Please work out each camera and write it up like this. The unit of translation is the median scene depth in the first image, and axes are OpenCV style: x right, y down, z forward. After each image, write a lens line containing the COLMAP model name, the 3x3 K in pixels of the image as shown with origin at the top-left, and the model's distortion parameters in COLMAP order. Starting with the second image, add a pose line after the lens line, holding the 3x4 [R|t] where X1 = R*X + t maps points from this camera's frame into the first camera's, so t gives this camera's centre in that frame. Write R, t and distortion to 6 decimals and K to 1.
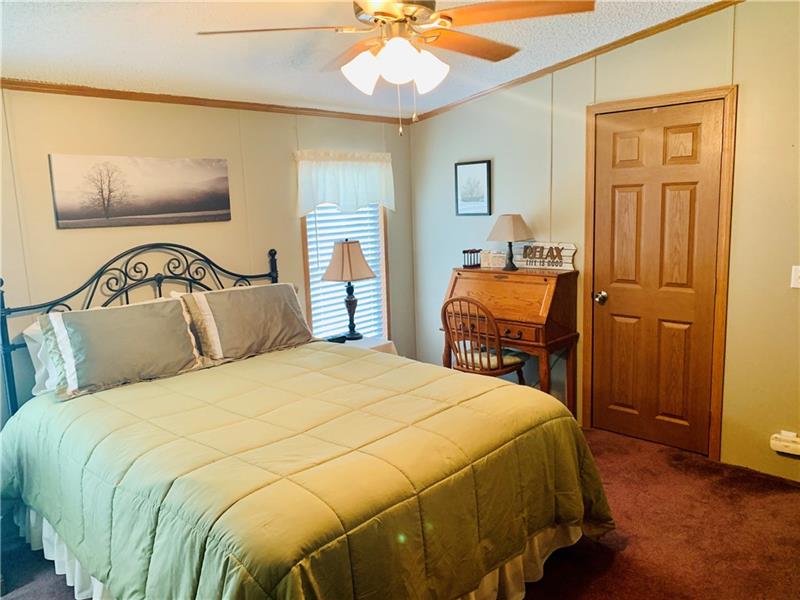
lens RADIAL K [[609.8, 0, 400.0], [0, 609.8, 300.0], [0, 0, 1]] dist [0.003507, -0.002931]
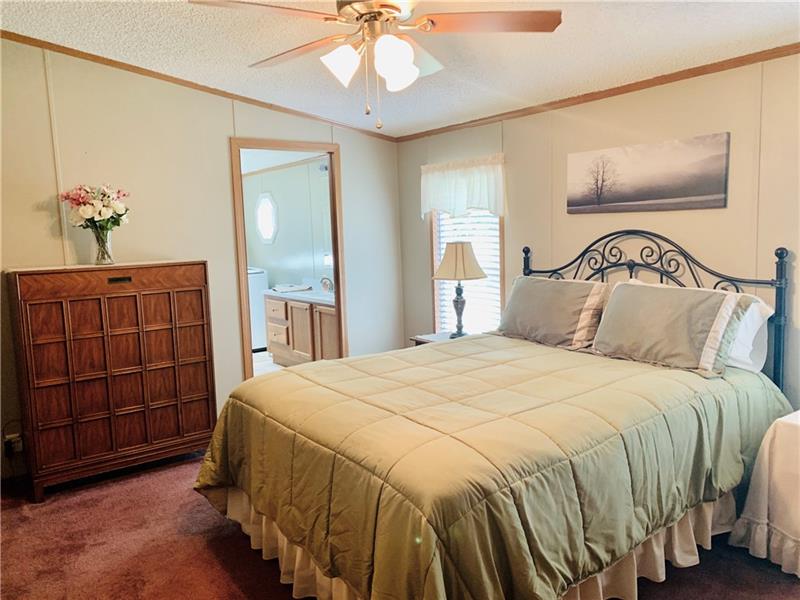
lens RADIAL K [[609.8, 0, 400.0], [0, 609.8, 300.0], [0, 0, 1]] dist [0.003507, -0.002931]
pose [[-0.184698, 0.178387, -0.966470, 0.692322], [-0.098702, 0.975051, 0.198833, -0.146011], [0.977826, 0.132116, -0.162483, 0.817268]]
